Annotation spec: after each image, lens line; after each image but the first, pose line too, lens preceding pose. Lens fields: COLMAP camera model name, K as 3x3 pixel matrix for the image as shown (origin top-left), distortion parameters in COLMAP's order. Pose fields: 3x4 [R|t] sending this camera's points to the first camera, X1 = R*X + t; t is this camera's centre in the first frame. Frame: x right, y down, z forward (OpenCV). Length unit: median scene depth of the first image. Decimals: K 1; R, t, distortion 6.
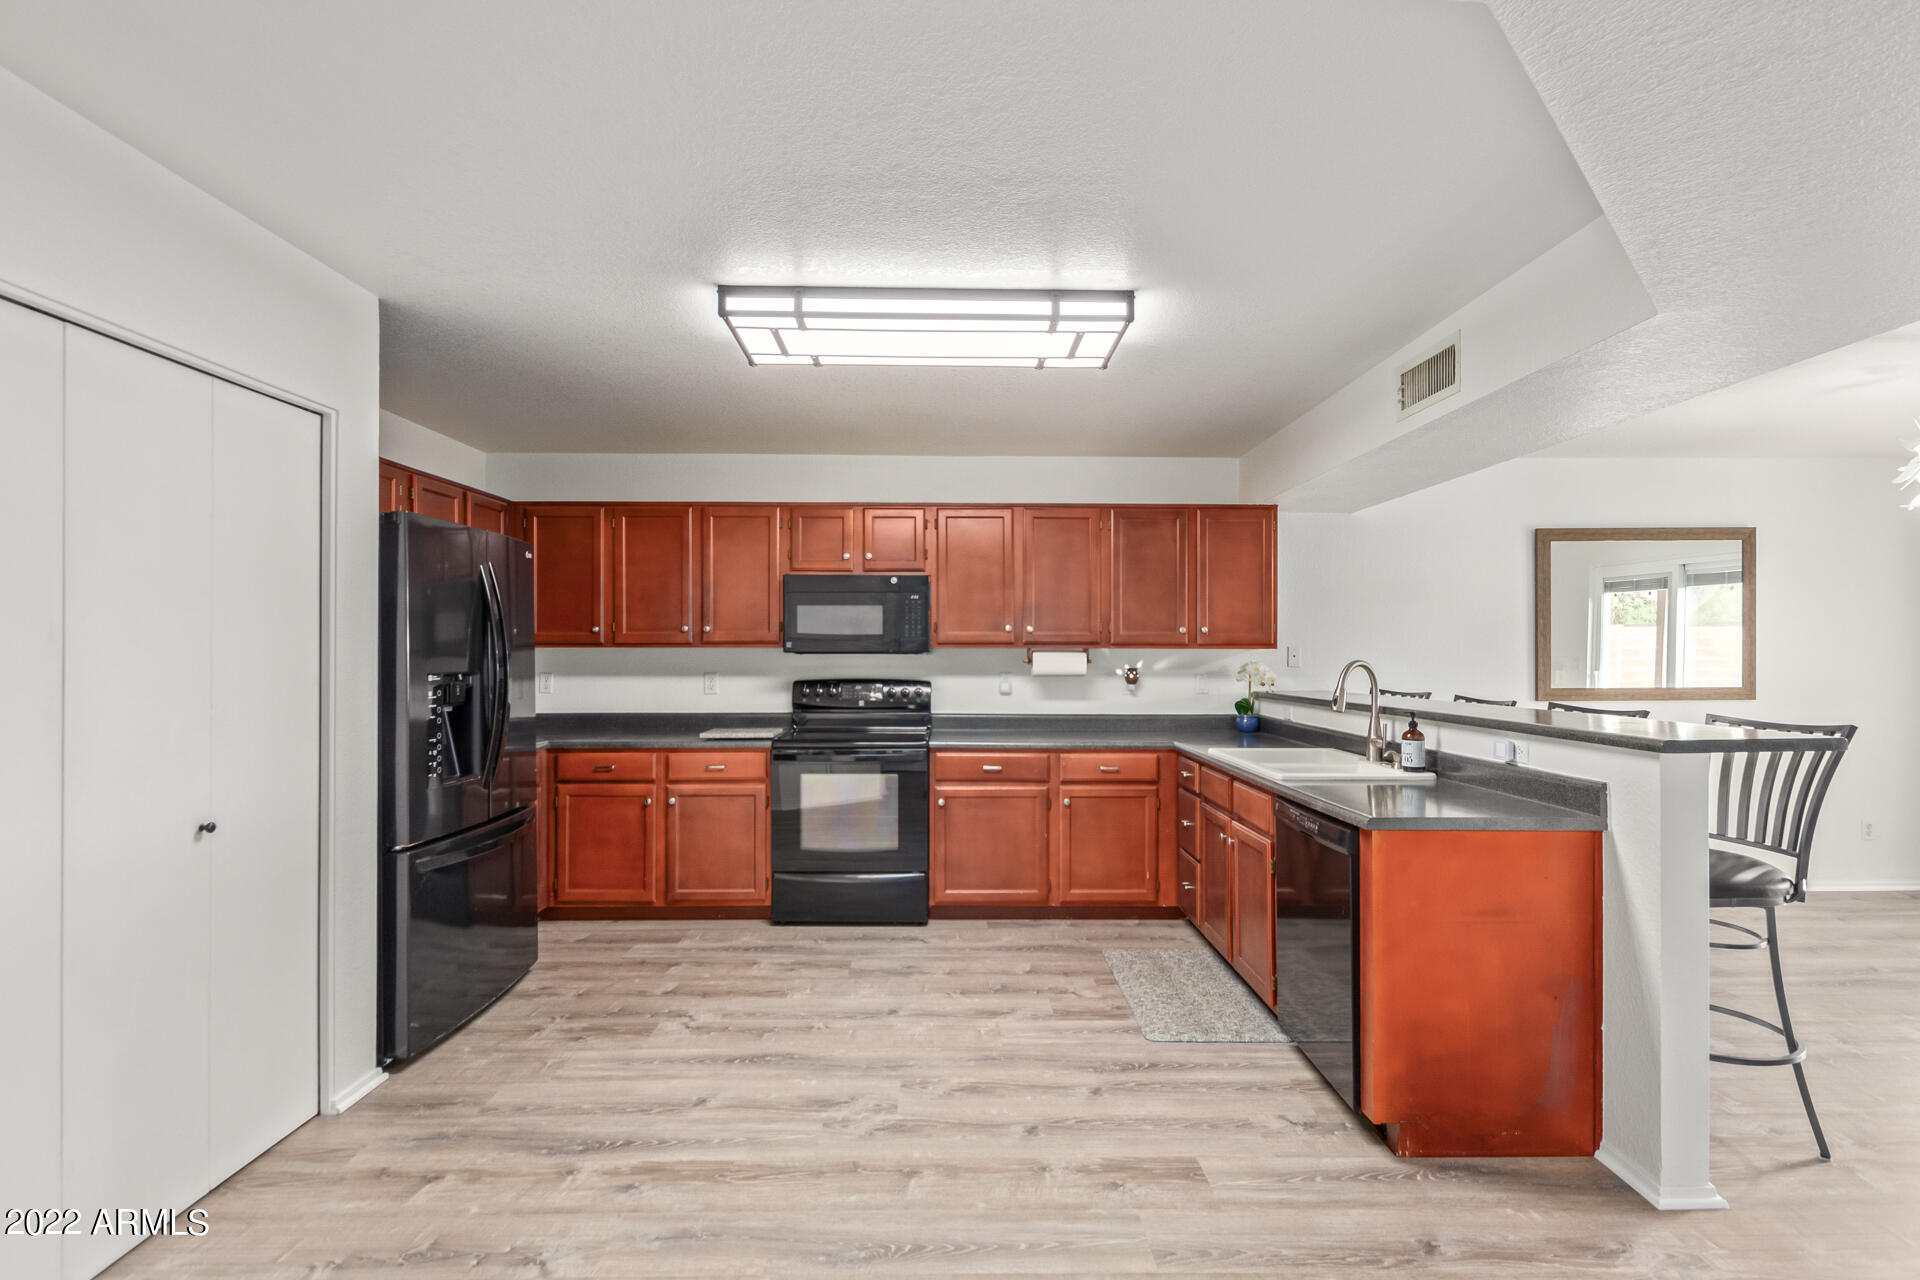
lens RADIAL K [[882.6, 0, 964.0], [0, 882.6, 630.8], [0, 0, 1]] dist [0.005558, -0.000969]
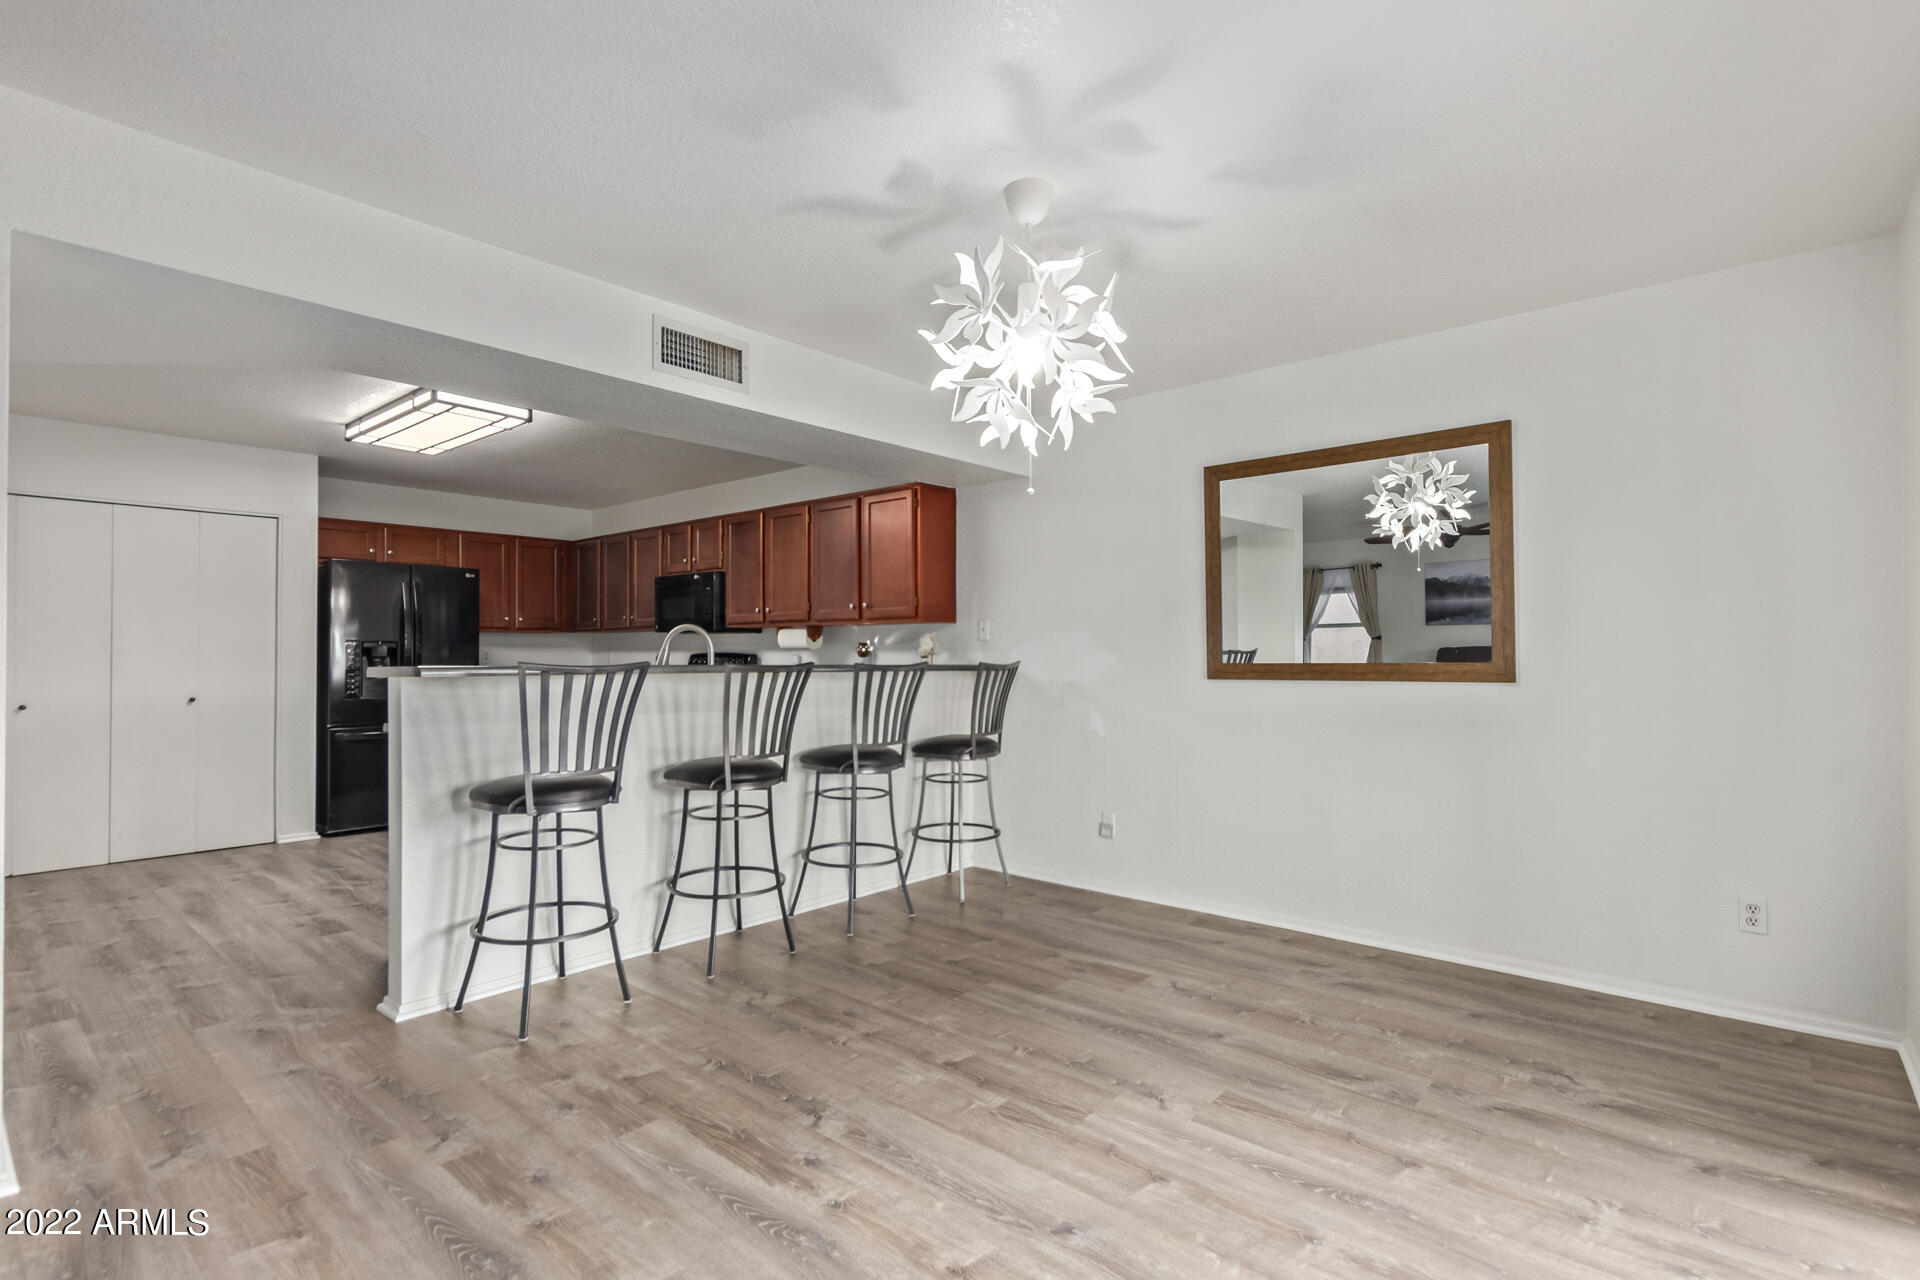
lens RADIAL K [[882.6, 0, 964.9], [0, 882.6, 648.9], [0, 0, 1]] dist [0.005558, -0.000969]
pose [[0.763725, -0.005939, -0.645515, 1.005303], [0.001949, 0.999974, -0.006894, 0.056978], [0.645539, 0.004007, 0.763717, 0.240164]]
